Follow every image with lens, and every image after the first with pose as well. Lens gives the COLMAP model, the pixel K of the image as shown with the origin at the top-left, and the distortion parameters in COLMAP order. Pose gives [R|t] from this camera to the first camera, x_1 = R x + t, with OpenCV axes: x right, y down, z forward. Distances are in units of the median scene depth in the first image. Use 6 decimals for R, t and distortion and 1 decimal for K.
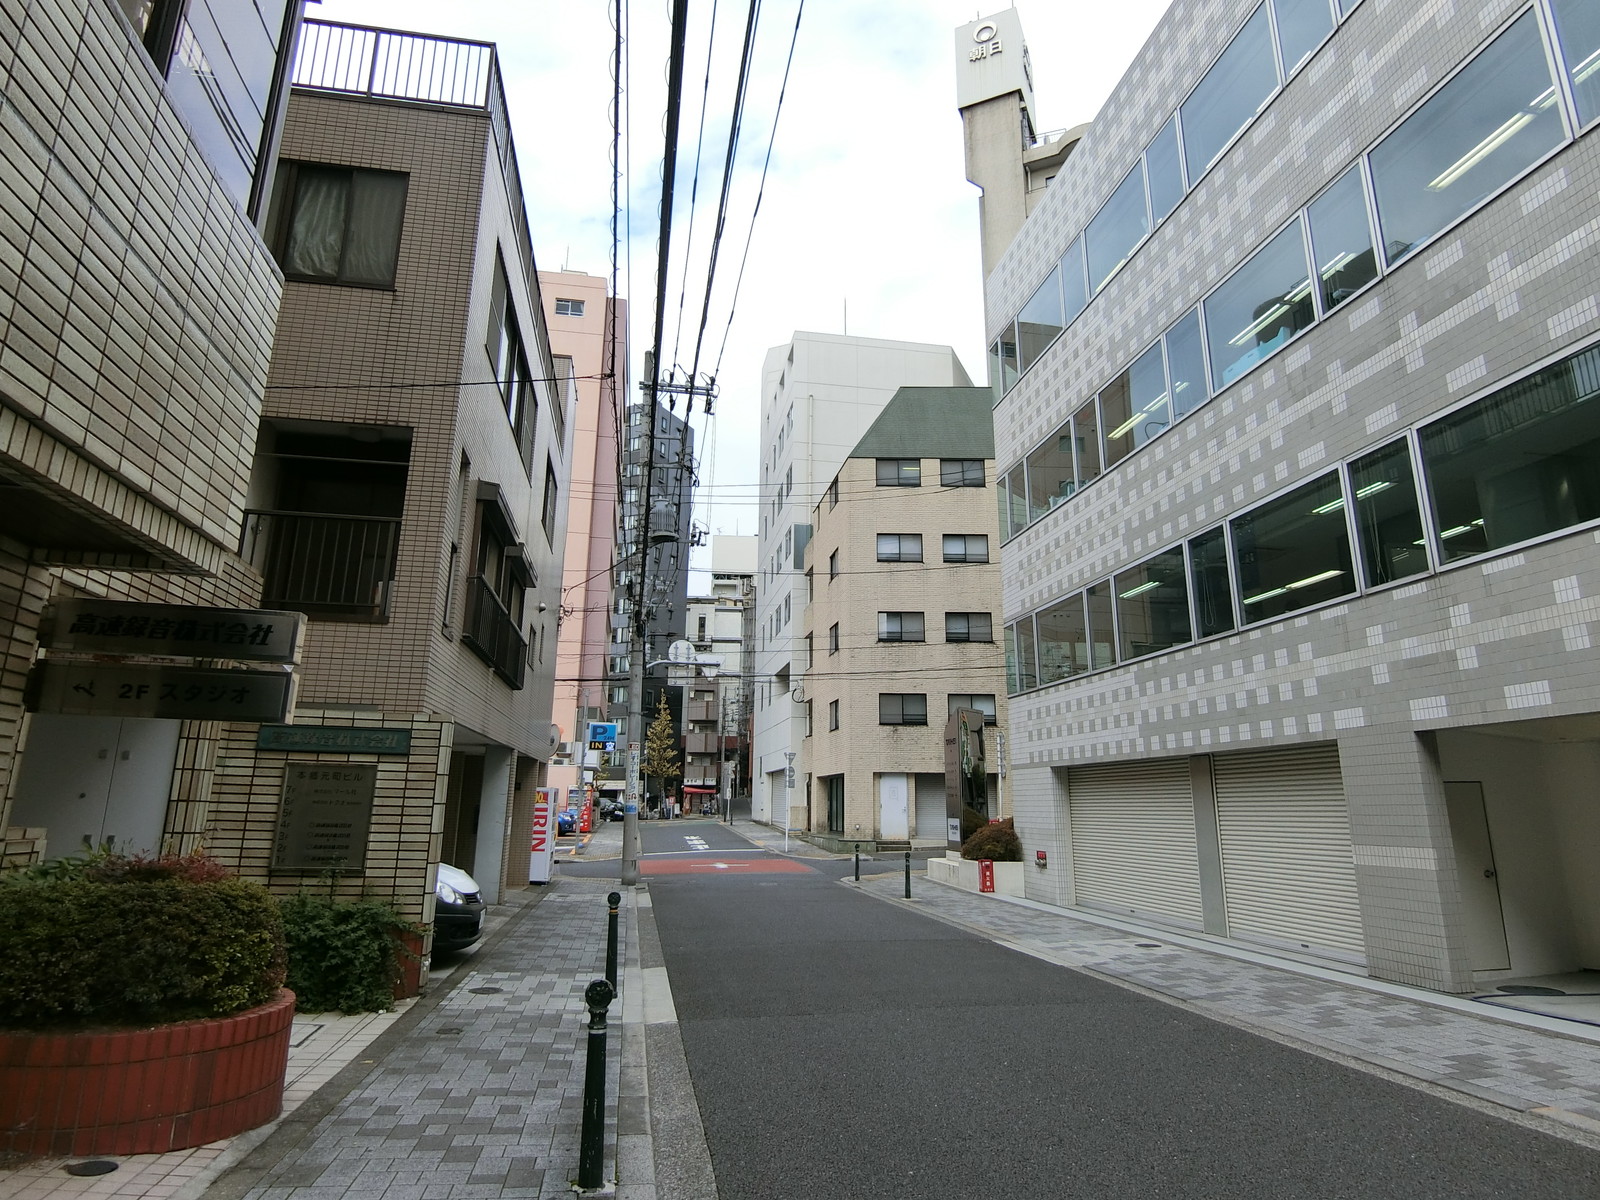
lens RADIAL K [[913.6, 0, 798.8], [0, 913.6, 583.4], [0, 0, 1]] dist [-0.001827, -0.000491]
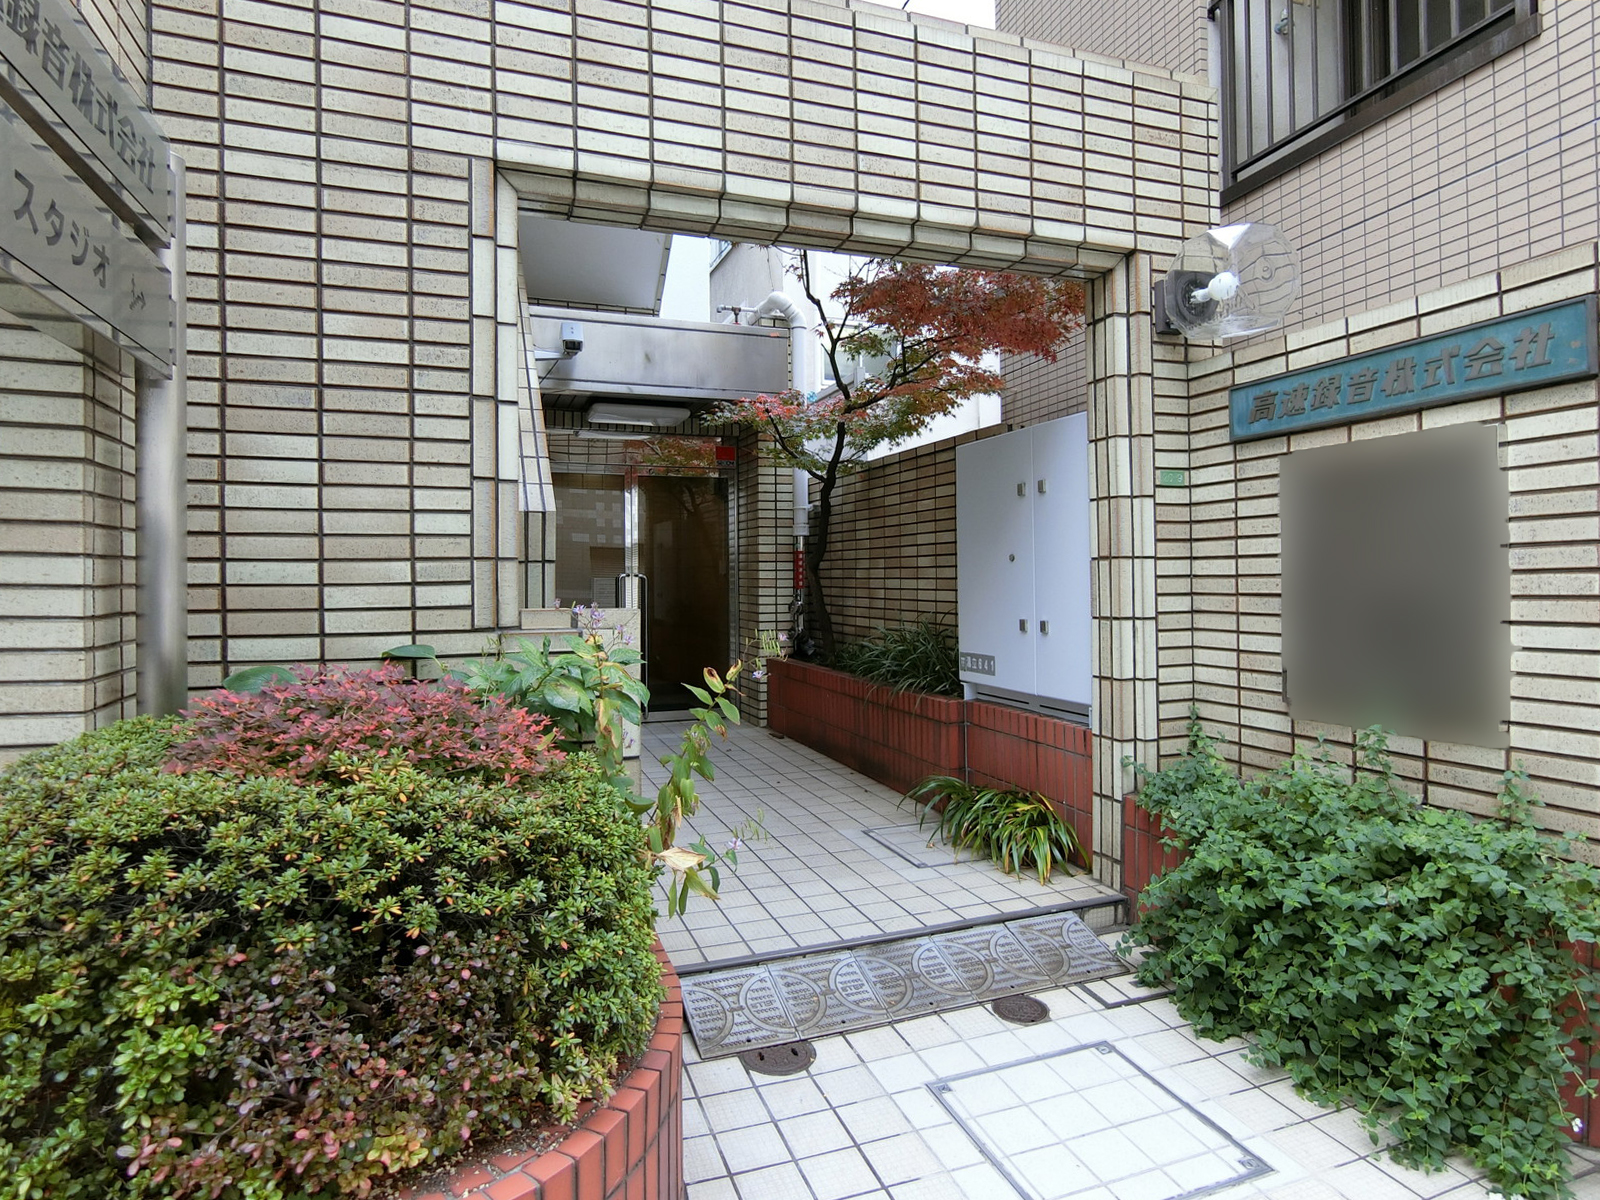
lens RADIAL K [[913.6, 0, 798.8], [0, 913.6, 583.4], [0, 0, 1]] dist [-0.001827, -0.000491]
pose [[0.154415, -0.022344, -0.987753, -0.179280], [0.257420, 0.966125, 0.018388, 0.187295], [0.953882, -0.257107, 0.154936, 0.709814]]
